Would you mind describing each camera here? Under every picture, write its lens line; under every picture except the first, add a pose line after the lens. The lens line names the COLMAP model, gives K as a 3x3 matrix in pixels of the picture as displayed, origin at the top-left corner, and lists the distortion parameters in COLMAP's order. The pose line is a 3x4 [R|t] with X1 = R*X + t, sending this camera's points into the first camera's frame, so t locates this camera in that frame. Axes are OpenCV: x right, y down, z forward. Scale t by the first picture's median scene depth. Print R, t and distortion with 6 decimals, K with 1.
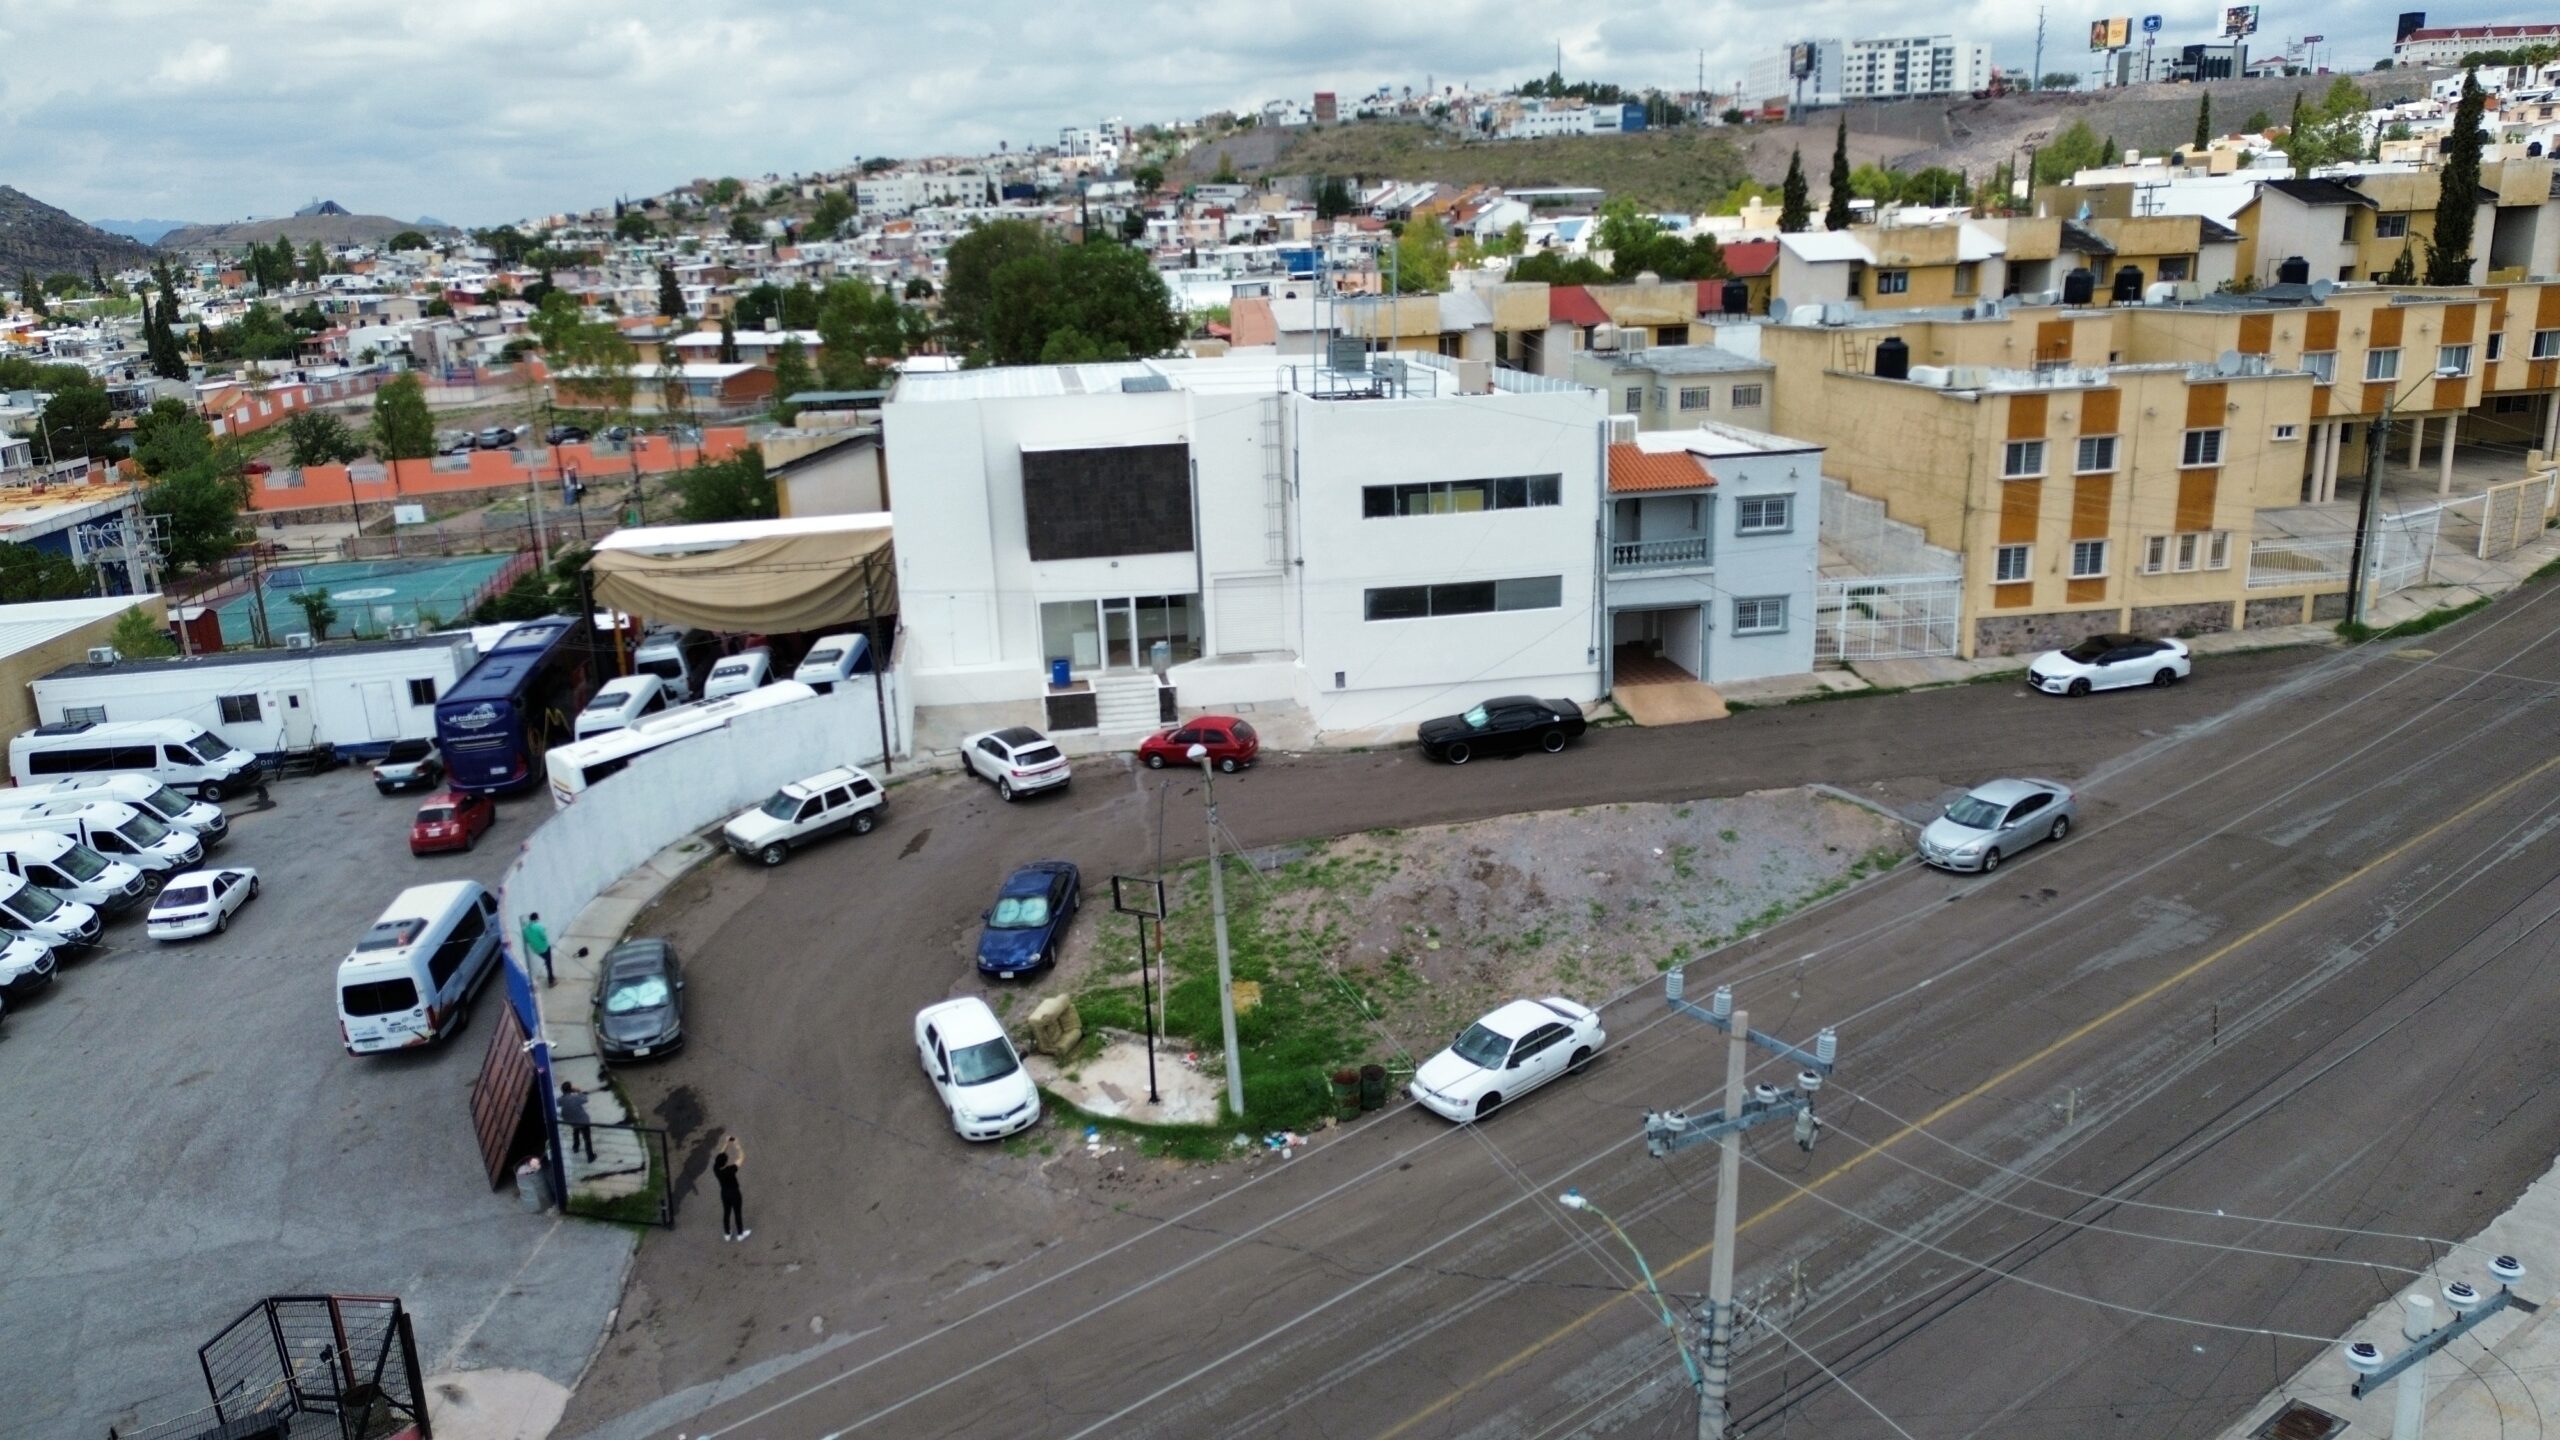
lens RADIAL K [[1800.4, 0, 1286.9], [0, 1800.4, 713.2], [0, 0, 1]] dist [0.079167, -0.073125]
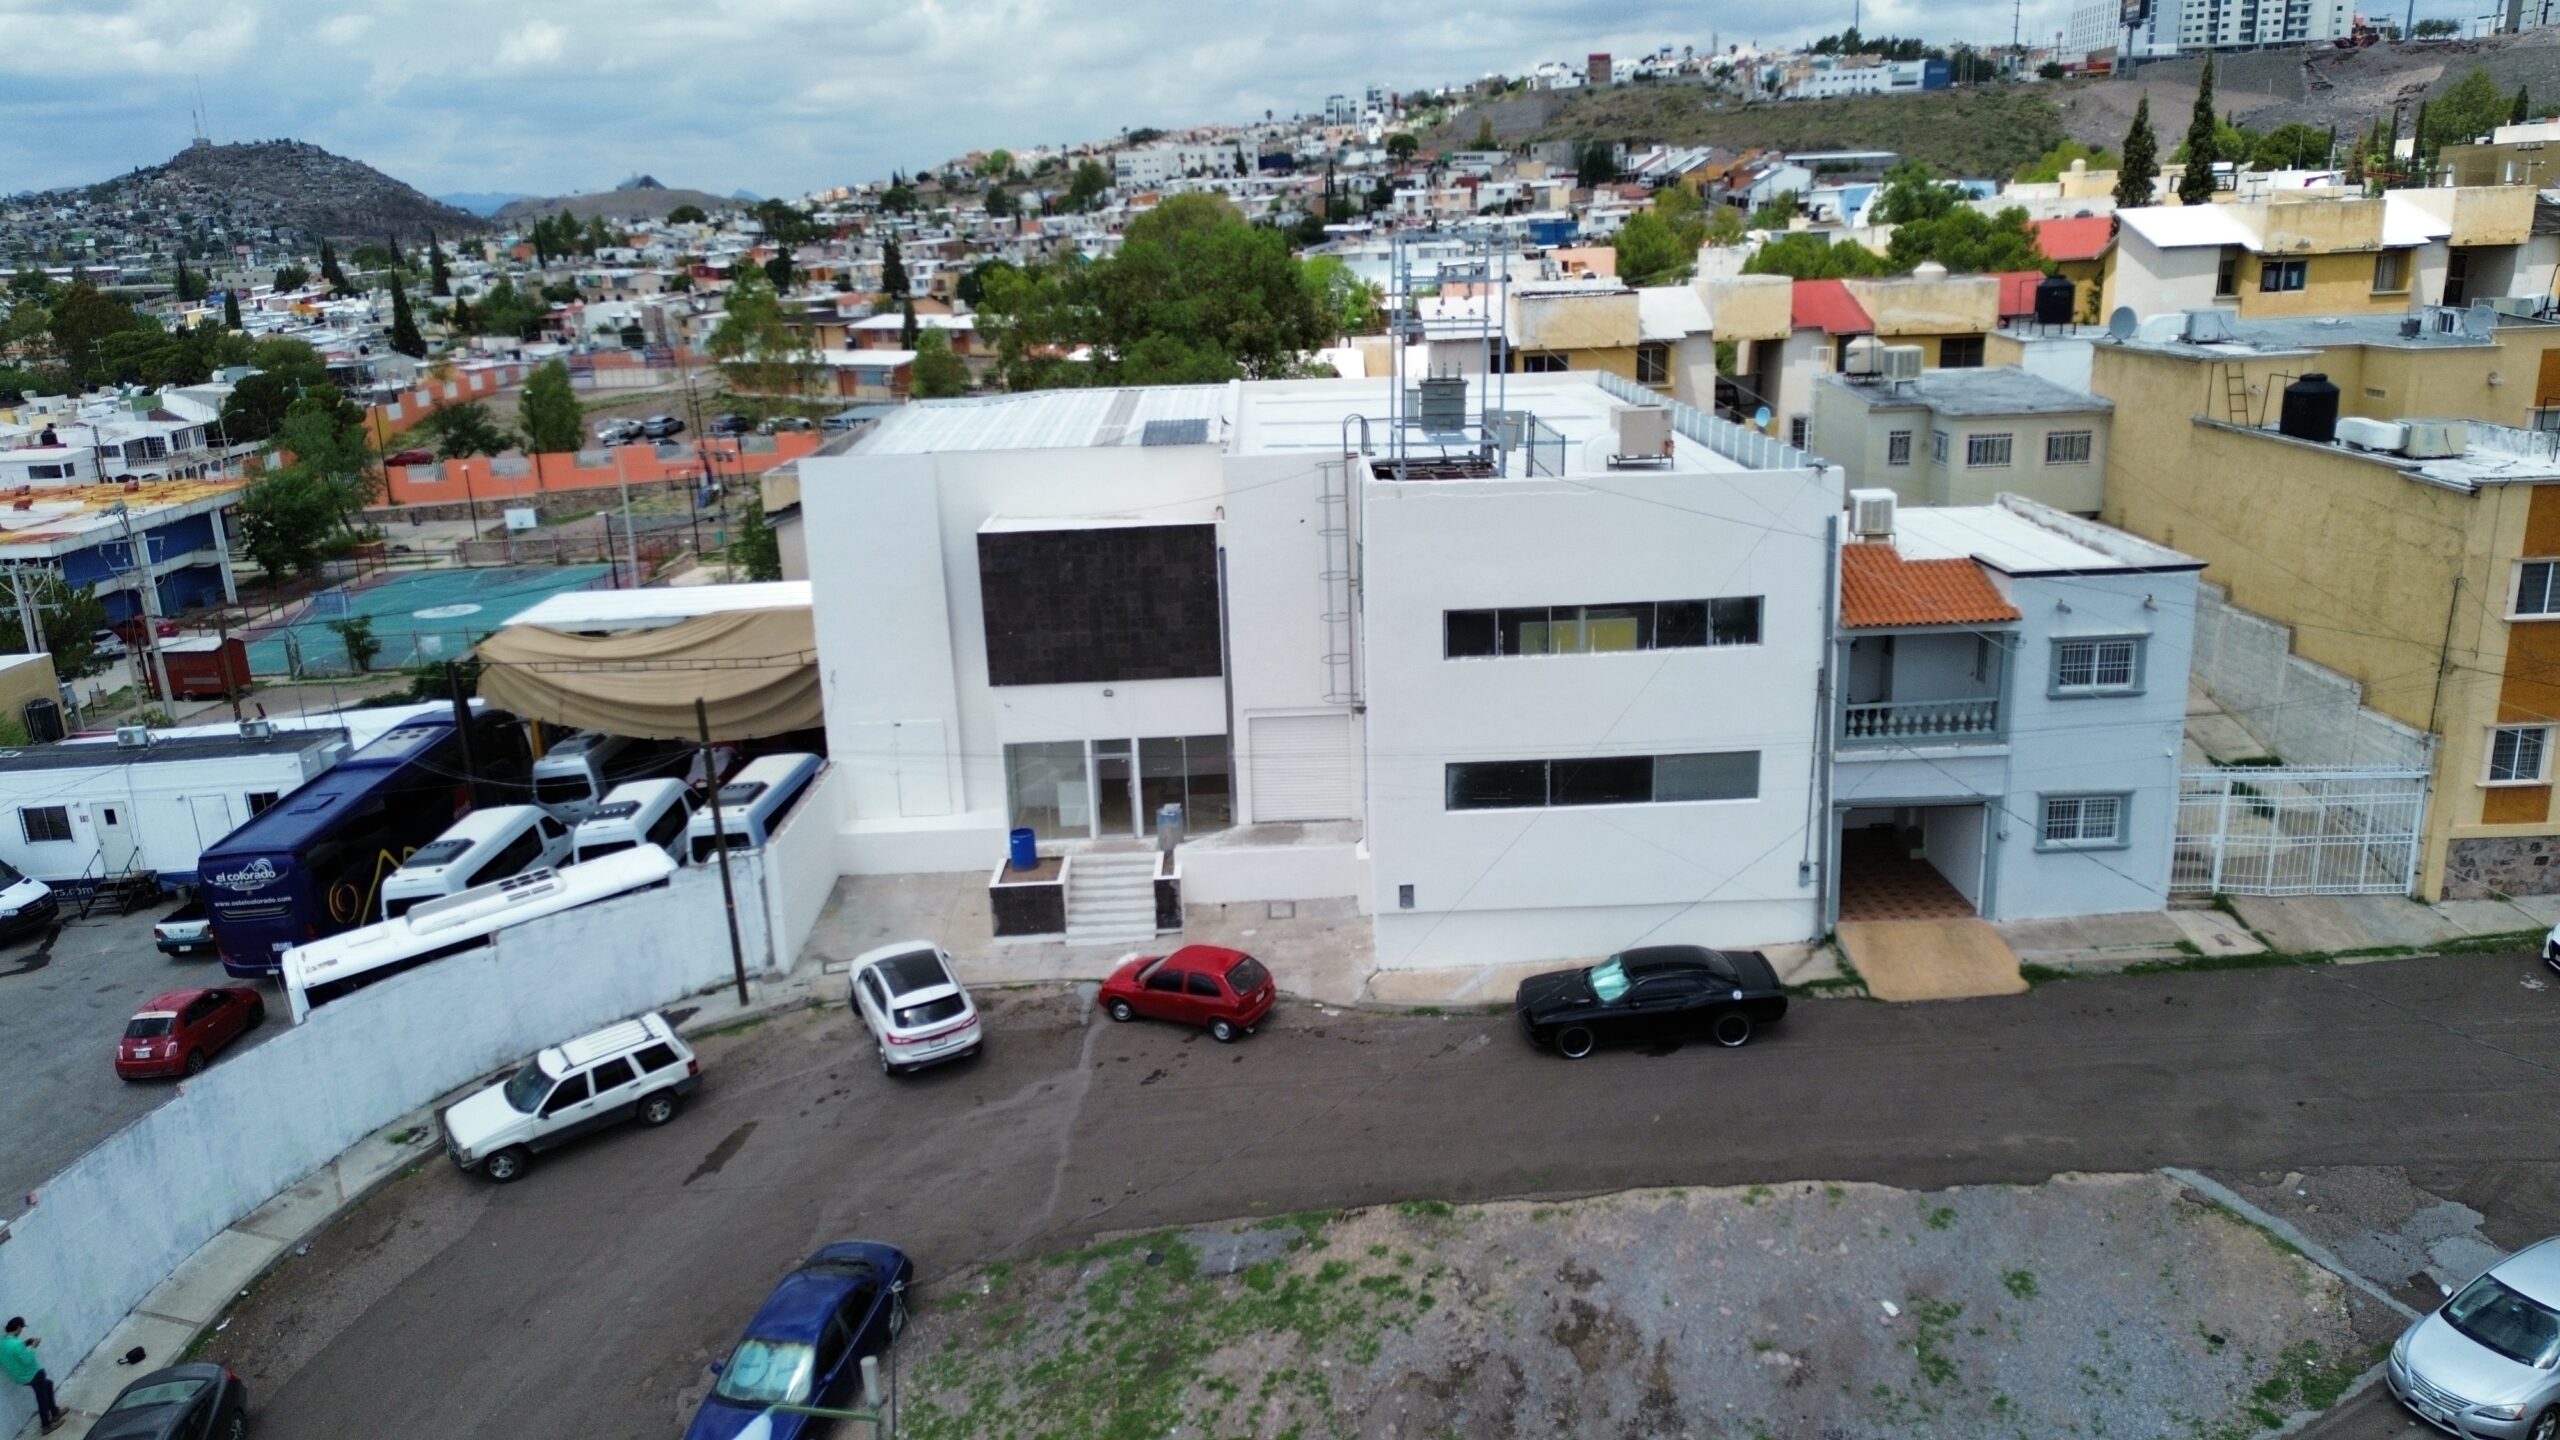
lens RADIAL K [[1800.4, 0, 1286.9], [0, 1800.4, 713.2], [0, 0, 1]] dist [0.079167, -0.073125]
pose [[0.989325, 0.037787, -0.140745, 0.065558], [-0.035548, 0.999199, 0.018391, -0.082697], [0.141327, -0.013192, 0.989875, 0.290688]]
